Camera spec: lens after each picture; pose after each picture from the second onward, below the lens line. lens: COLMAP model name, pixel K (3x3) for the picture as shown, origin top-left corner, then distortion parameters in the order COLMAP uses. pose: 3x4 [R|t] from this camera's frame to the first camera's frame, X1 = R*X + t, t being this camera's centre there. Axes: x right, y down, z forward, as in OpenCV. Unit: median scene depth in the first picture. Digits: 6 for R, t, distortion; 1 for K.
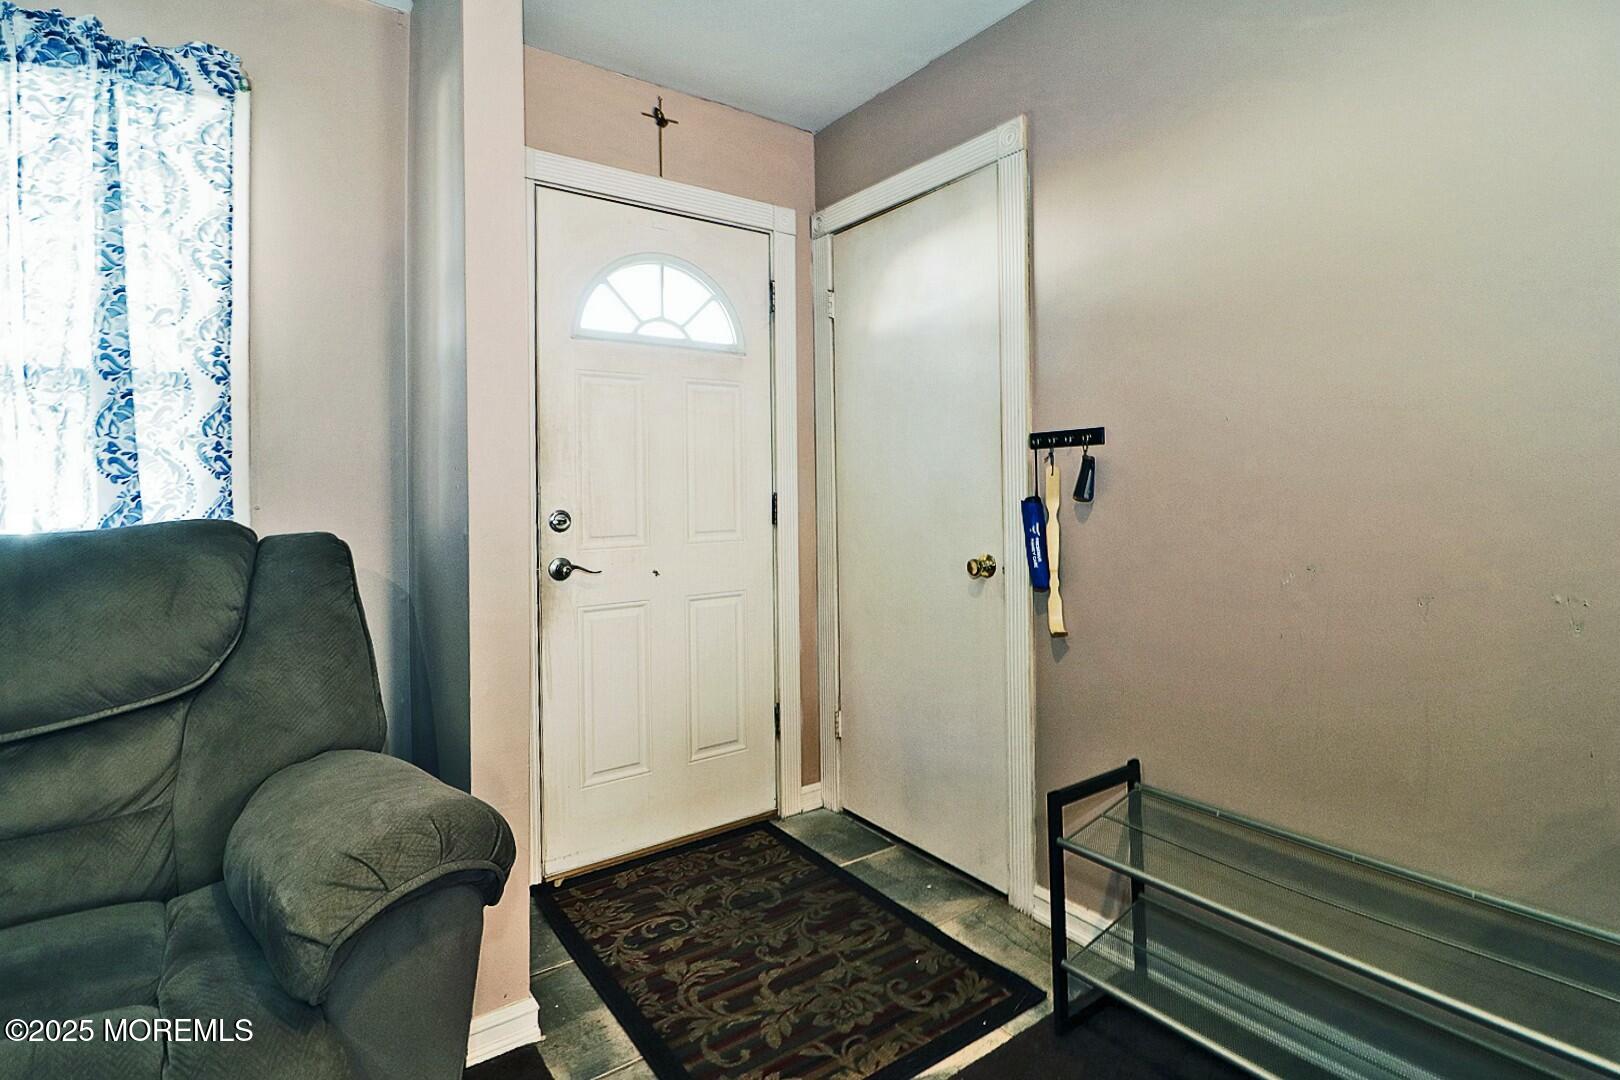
lens RADIAL K [[775.6, 0, 817.4], [0, 775.6, 500.3], [0, 0, 1]] dist [-0.001290, -0.010539]
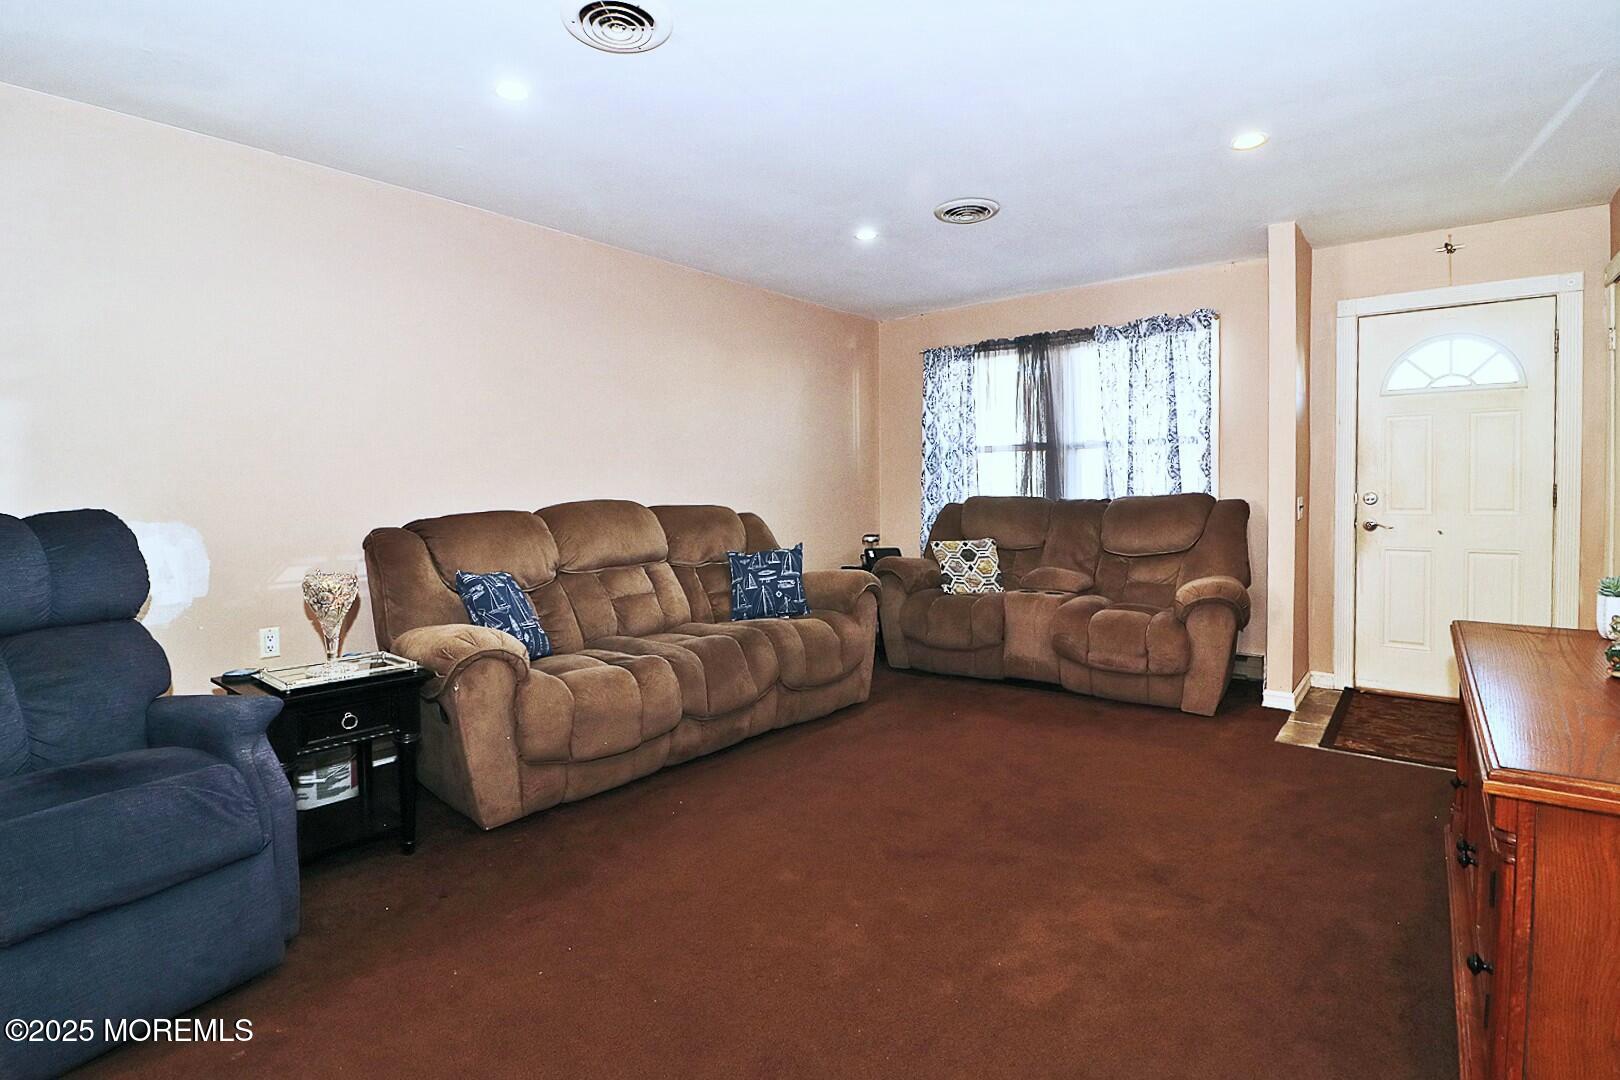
lens RADIAL K [[775.6, 0, 817.4], [0, 775.6, 500.3], [0, 0, 1]] dist [-0.001290, -0.010539]
pose [[0.310253, 0.048235, -0.949429, 1.260217], [0.017800, 0.998242, 0.056531, -0.121590], [0.950487, -0.034438, 0.308849, -1.013535]]
